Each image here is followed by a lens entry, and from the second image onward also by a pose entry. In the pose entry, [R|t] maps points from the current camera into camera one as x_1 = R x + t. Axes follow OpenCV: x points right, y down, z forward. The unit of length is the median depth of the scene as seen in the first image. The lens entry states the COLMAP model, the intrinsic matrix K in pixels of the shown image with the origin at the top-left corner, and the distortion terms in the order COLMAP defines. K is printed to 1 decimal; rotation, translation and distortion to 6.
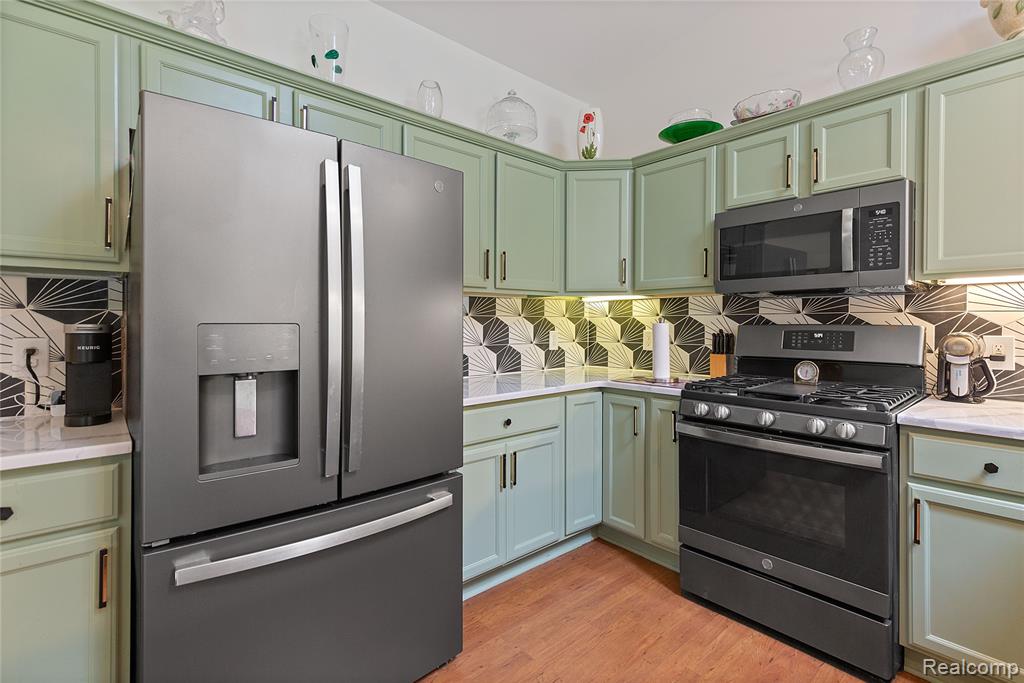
lens RADIAL K [[472.4, 0, 515.8], [0, 472.4, 326.7], [0, 0, 1]] dist [-0.000344, -0.000259]
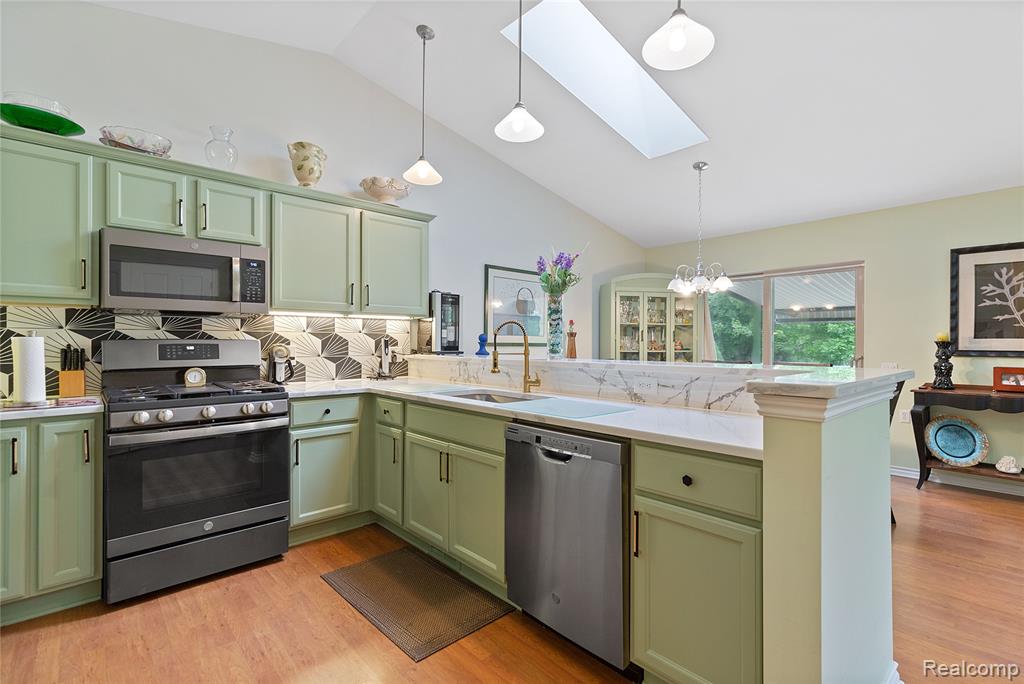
lens RADIAL K [[466.0, 0, 524.4], [0, 466.0, 344.2], [0, 0, 1]] dist [0.031339, -0.012271]
pose [[-0.018524, -0.007358, 0.999801, -0.666573], [0.008486, 0.999936, 0.007516, 0.007412], [-0.999792, 0.008624, -0.018460, 0.144577]]
